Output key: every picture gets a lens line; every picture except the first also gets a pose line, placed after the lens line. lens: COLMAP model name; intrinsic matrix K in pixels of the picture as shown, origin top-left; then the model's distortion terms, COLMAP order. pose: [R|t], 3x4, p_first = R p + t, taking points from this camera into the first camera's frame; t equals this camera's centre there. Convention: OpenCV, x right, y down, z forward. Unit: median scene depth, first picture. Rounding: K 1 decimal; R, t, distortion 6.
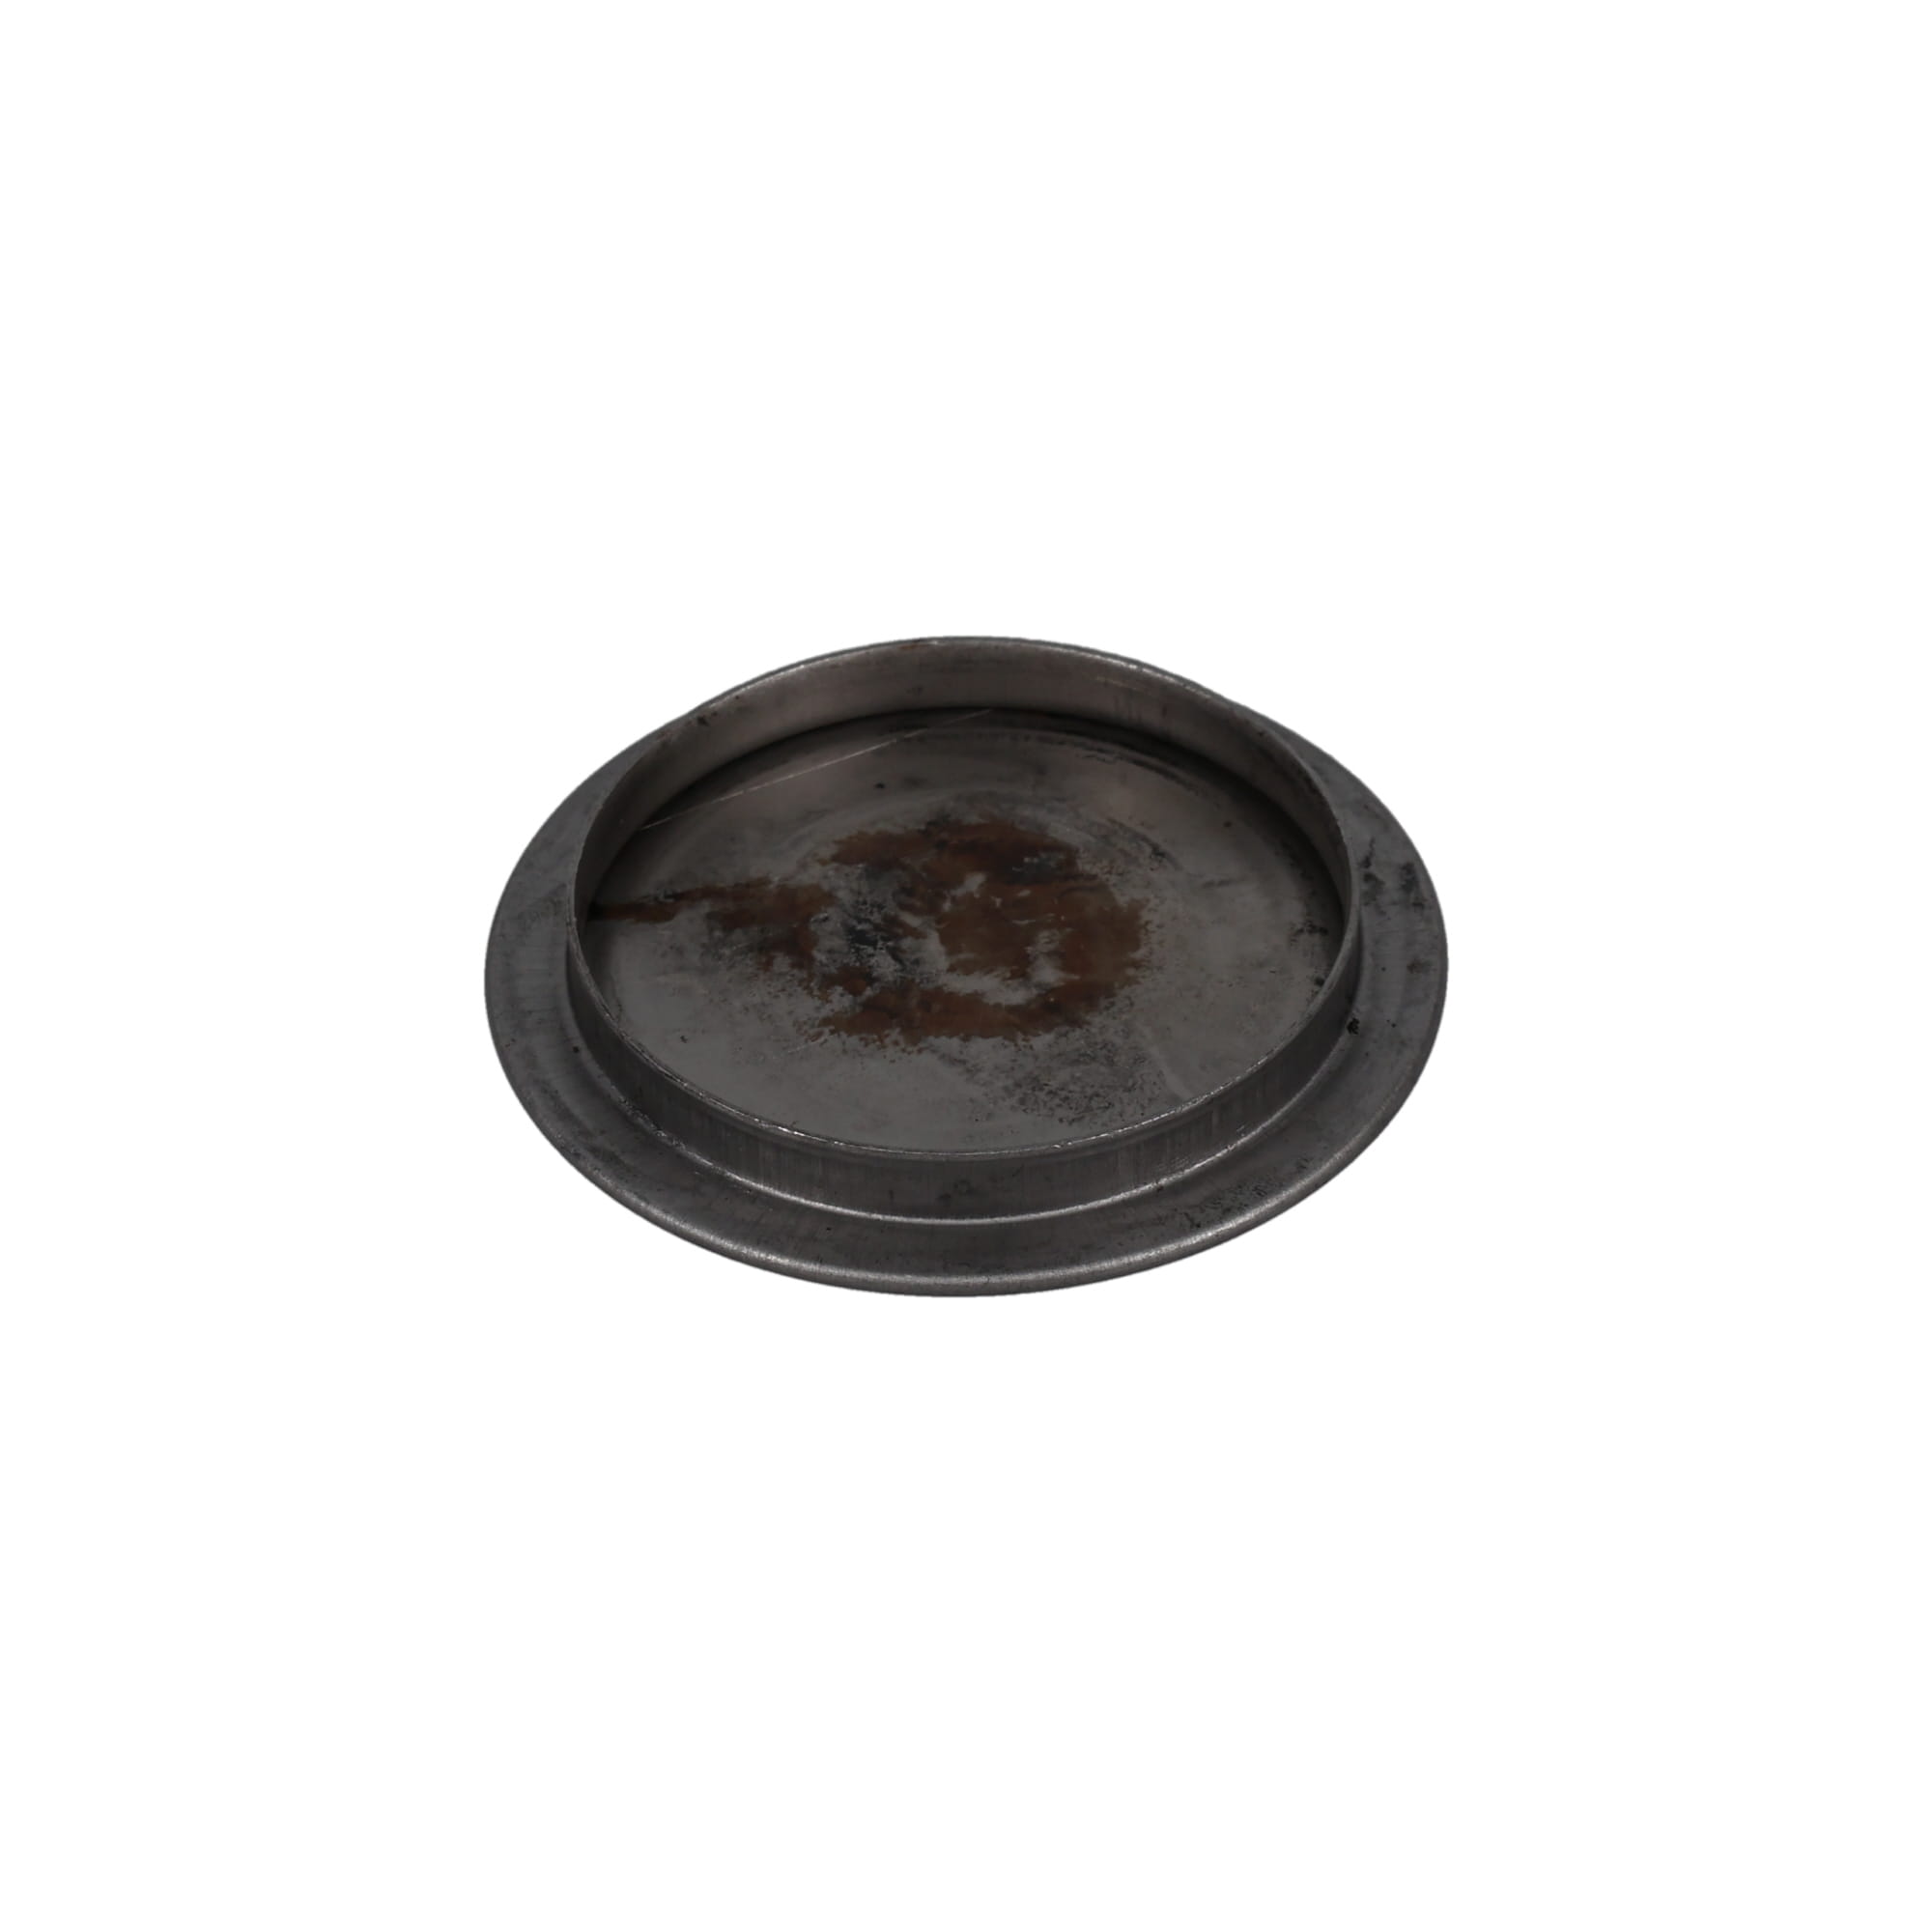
lens RADIAL K [[7777.1, 0, 1032.6], [0, 7777.1, 980.5], [0, 0, 1]] dist [0.765890, 0.000000]
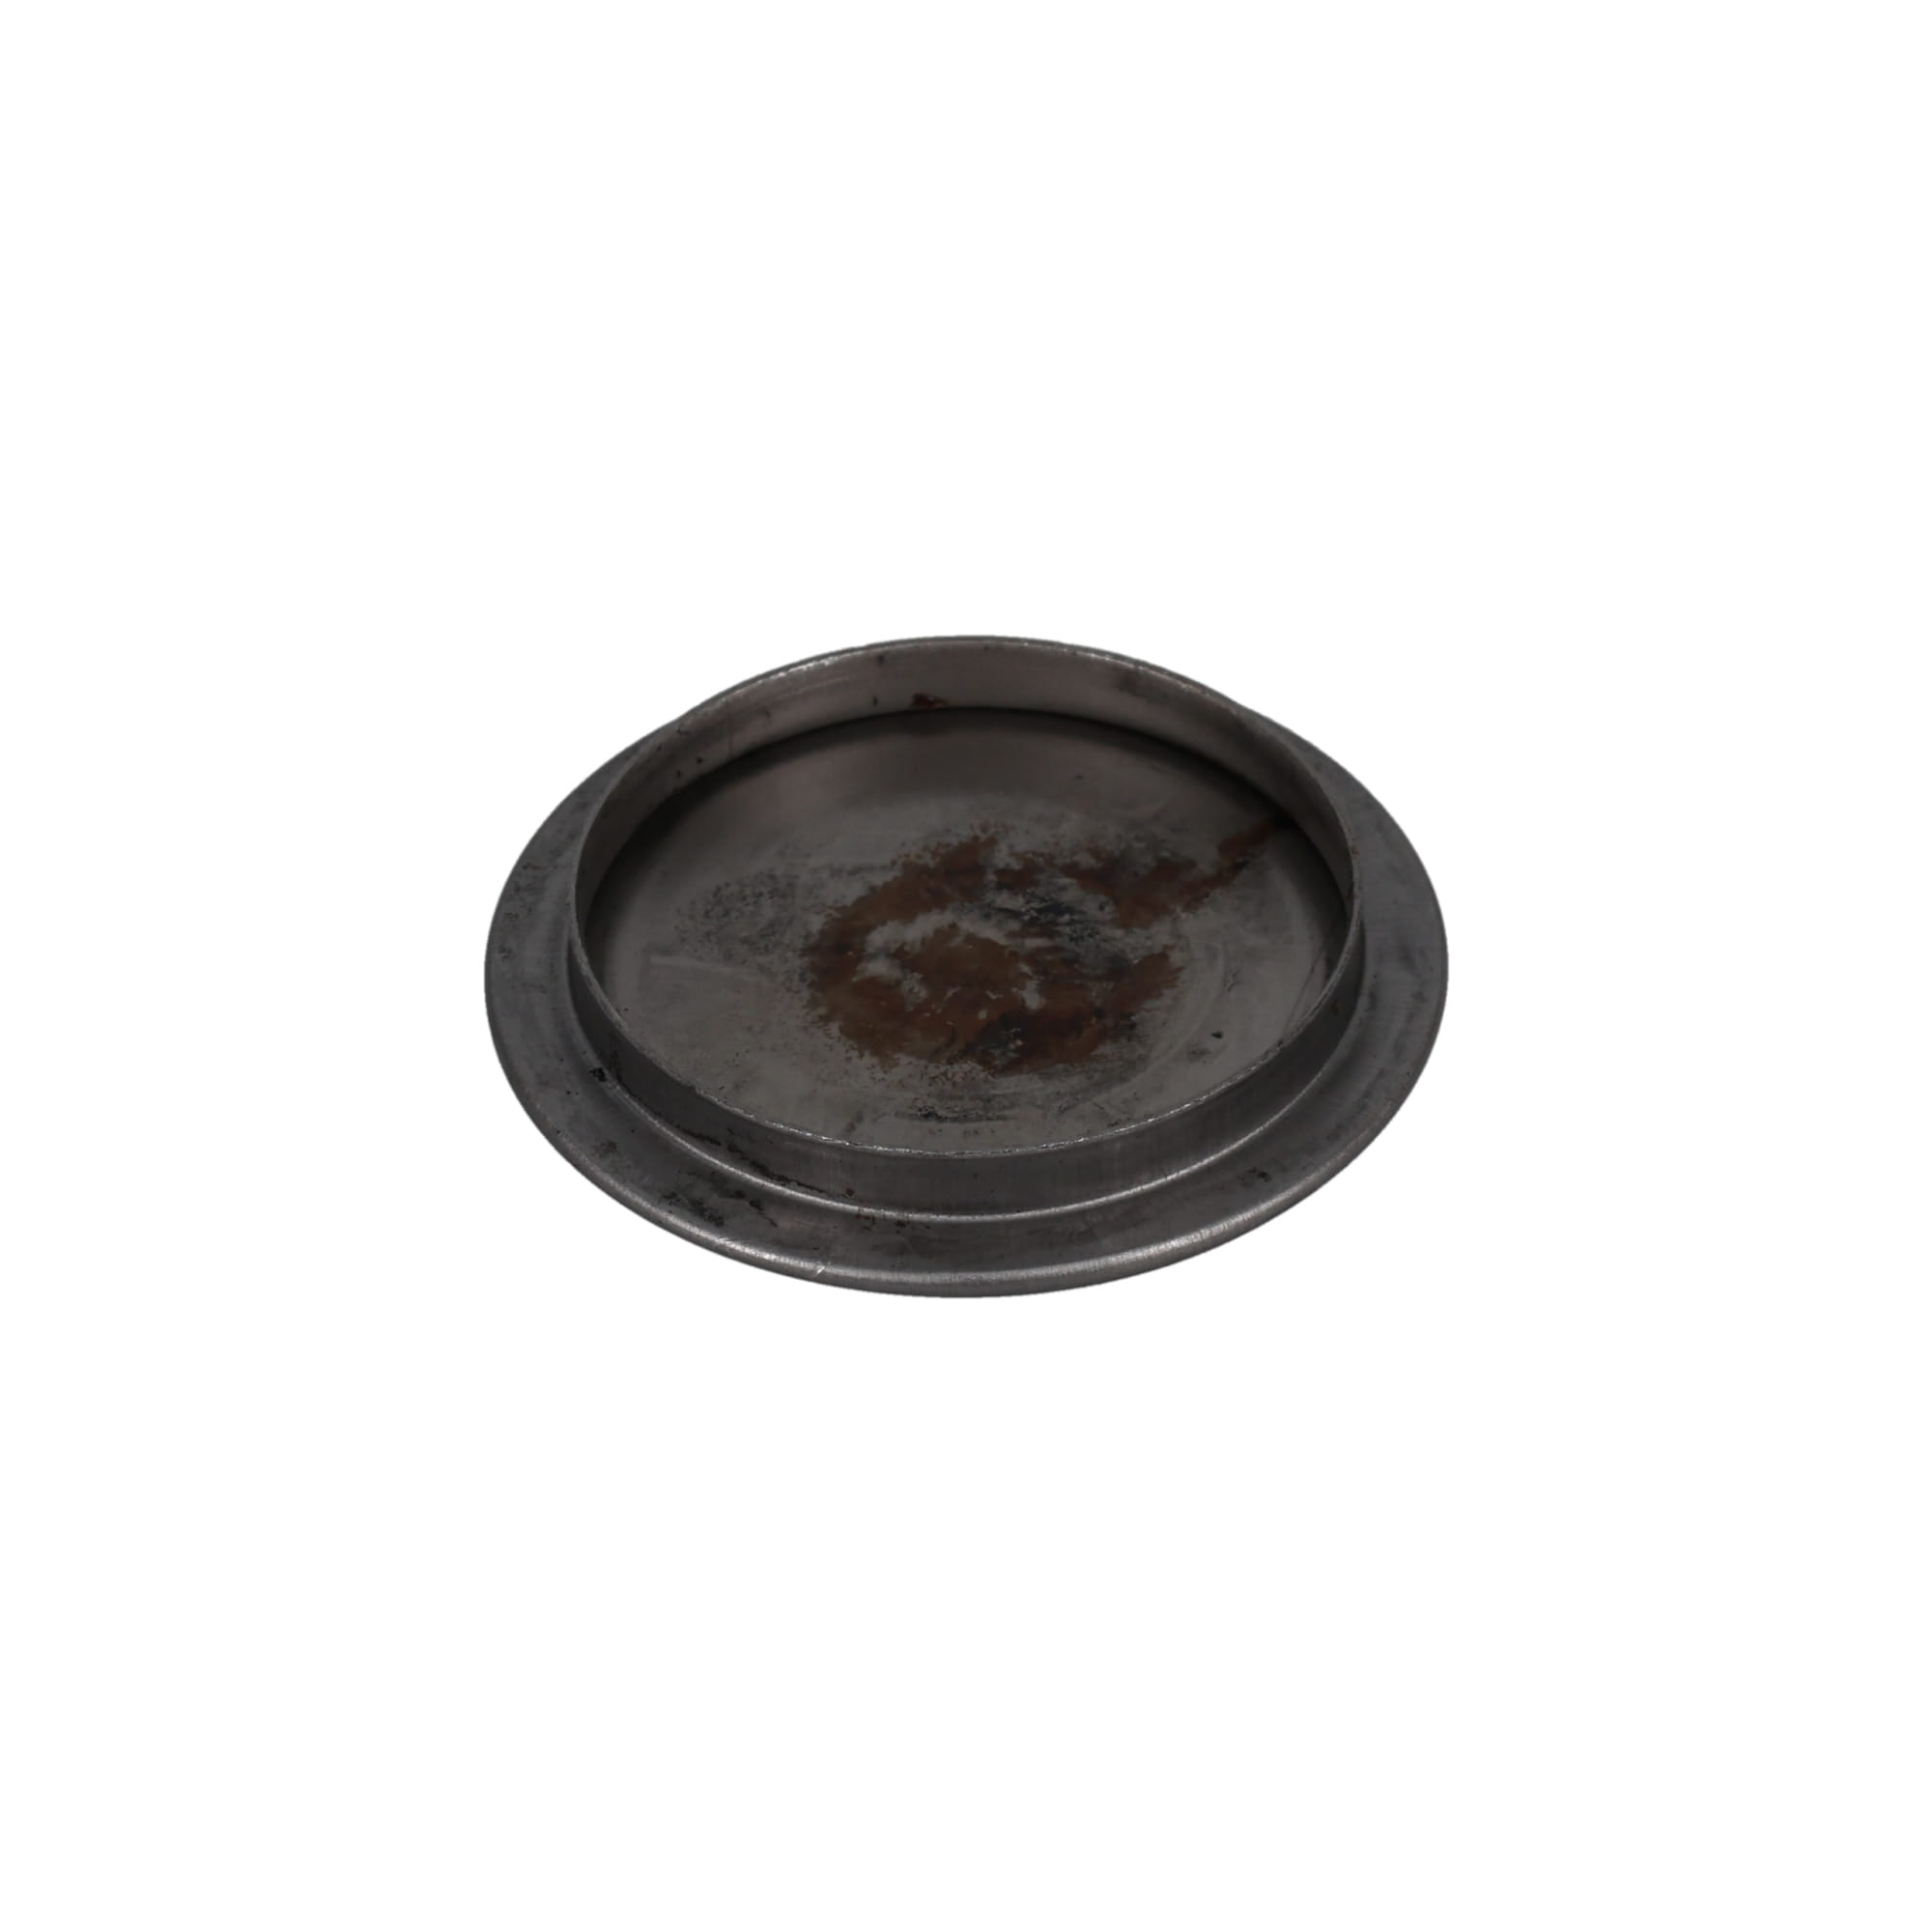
lens RADIAL K [[7777.1, 0, 1030.9], [0, 7777.1, 960.7], [0, 0, 1]] dist [0.765890, 0.000000]
pose [[-0.712743, 0.482024, -0.509559, 0.496416], [-0.438574, 0.260689, 0.860055, -0.868456], [0.547403, 0.836478, 0.025599, 0.978436]]
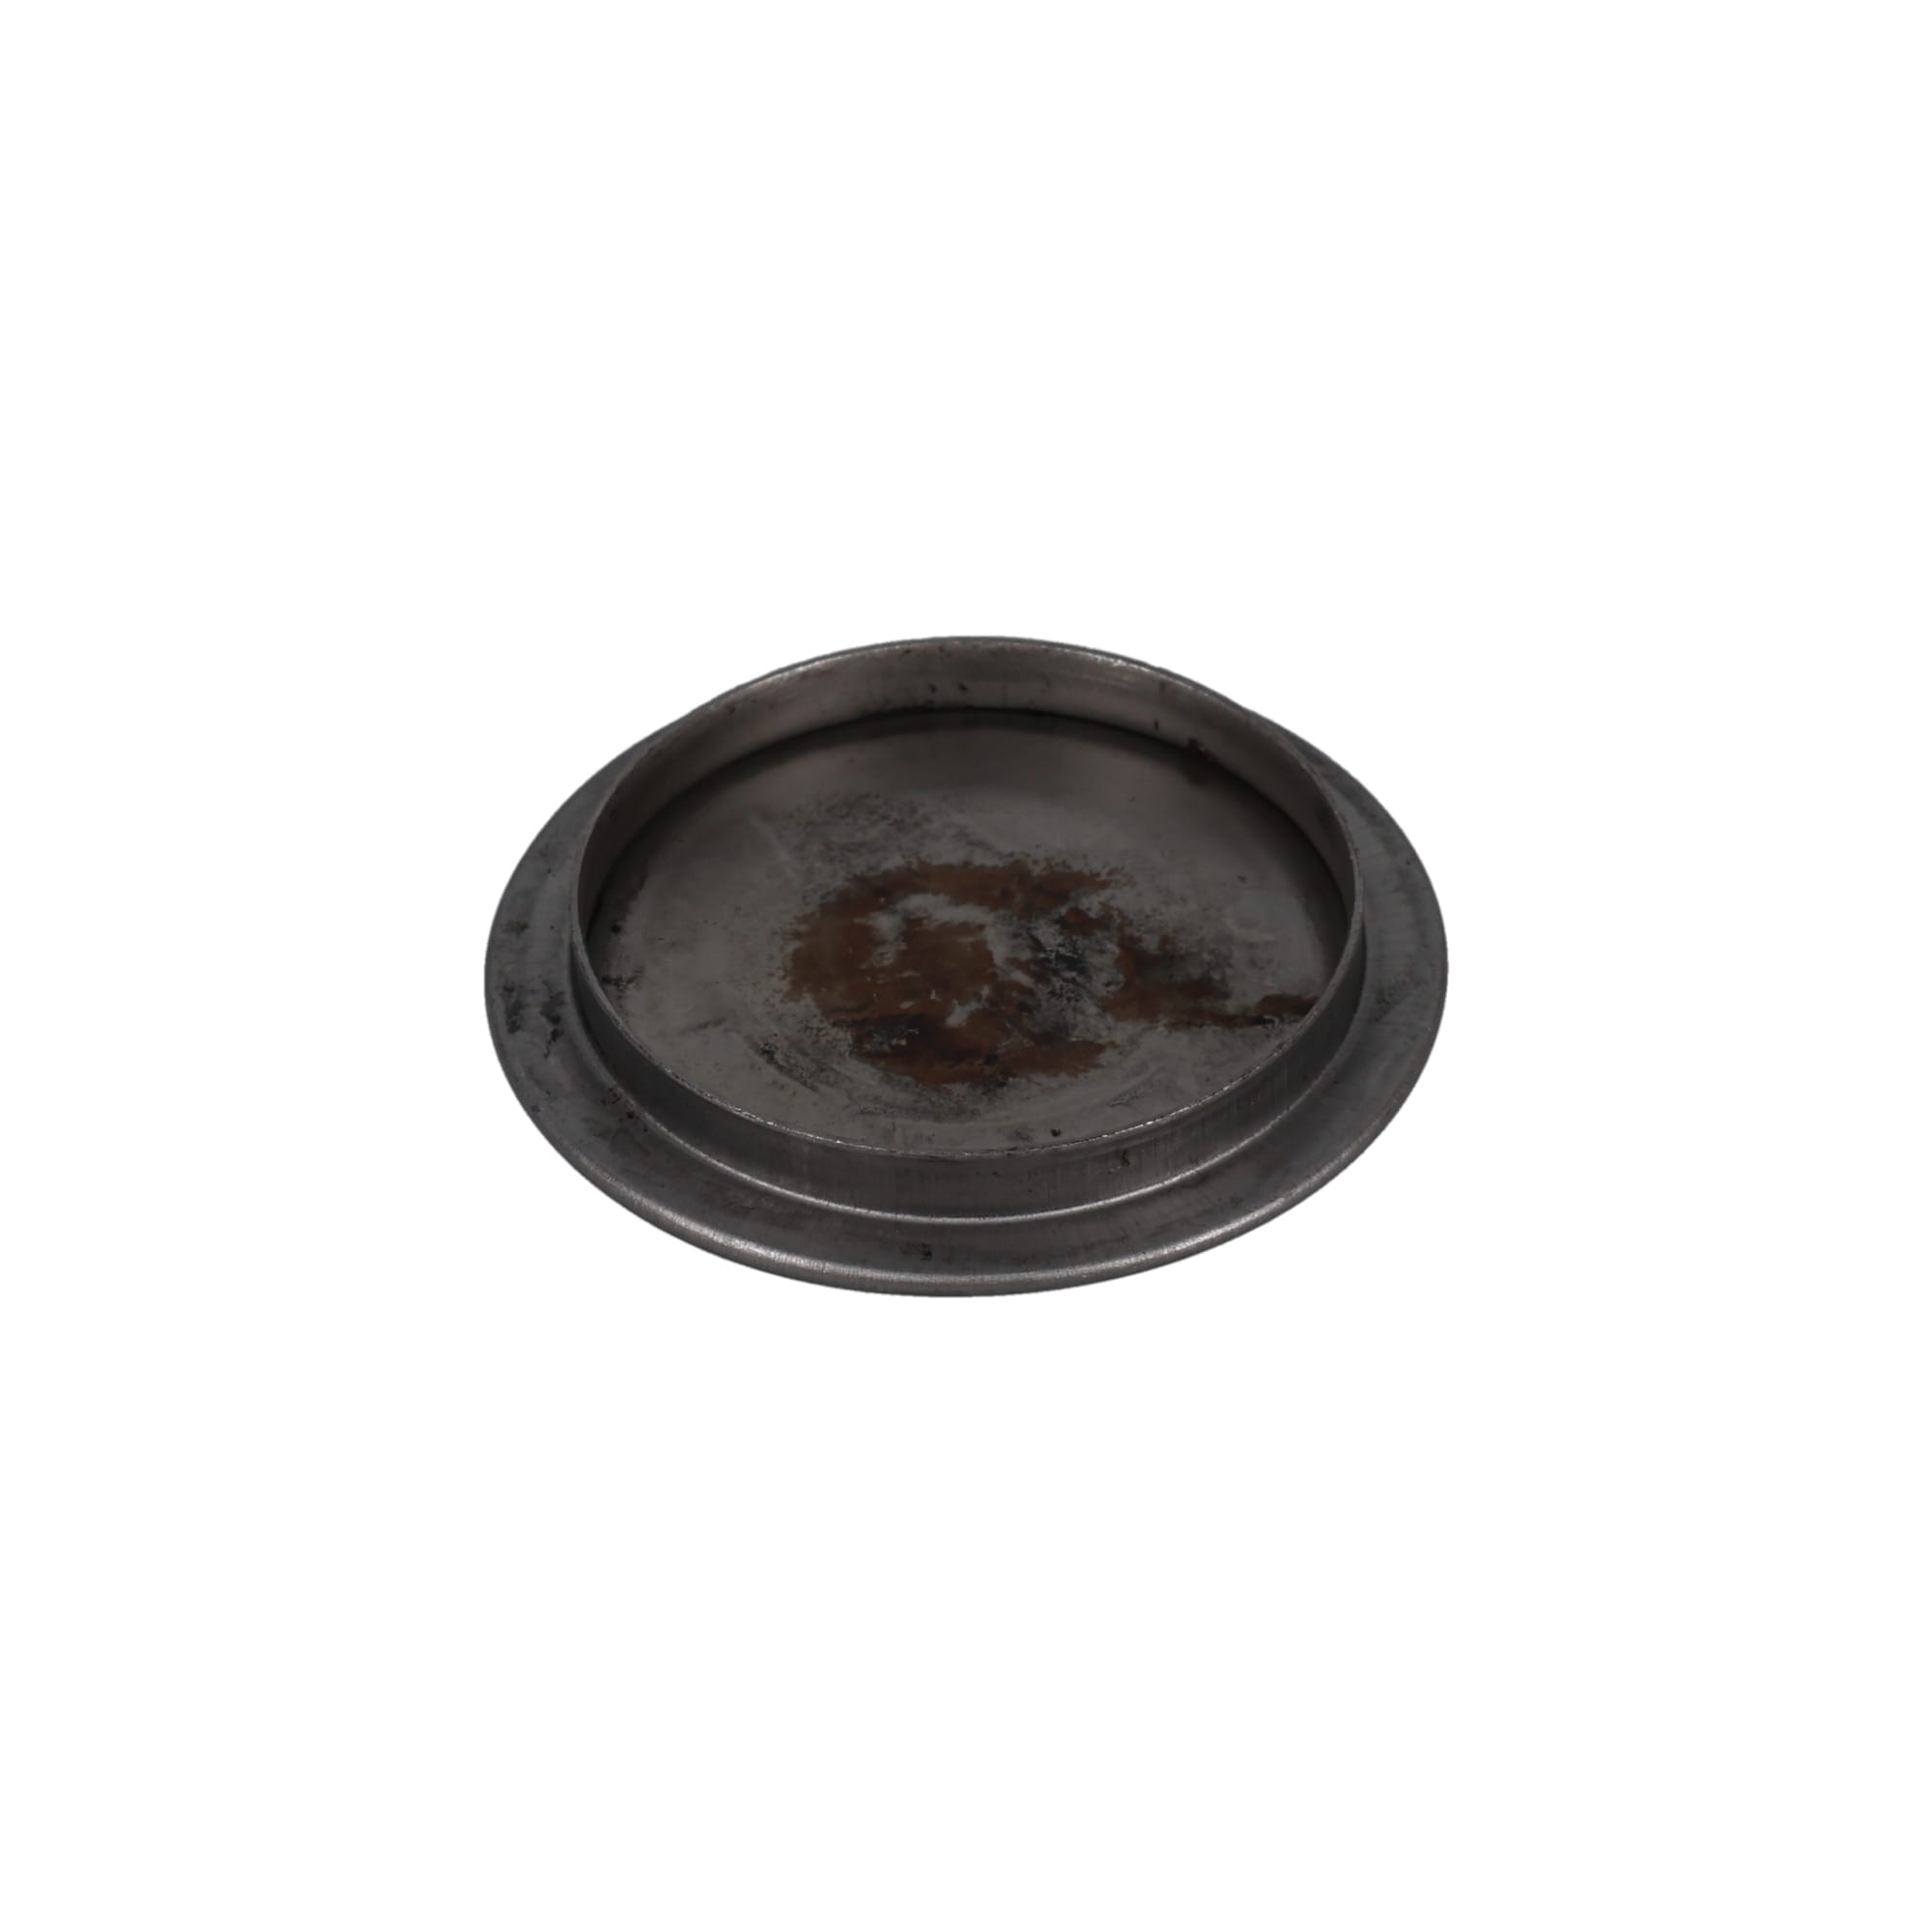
lens RADIAL K [[7777.1, 0, 984.3], [0, 7777.1, 970.5], [0, 0, 1]] dist [0.765890, 0.000000]
pose [[-0.999518, 0.016528, 0.026273, -0.037004], [0.028348, 0.141283, 0.989563, -0.991112], [0.012644, 0.989831, -0.141684, 1.142245]]
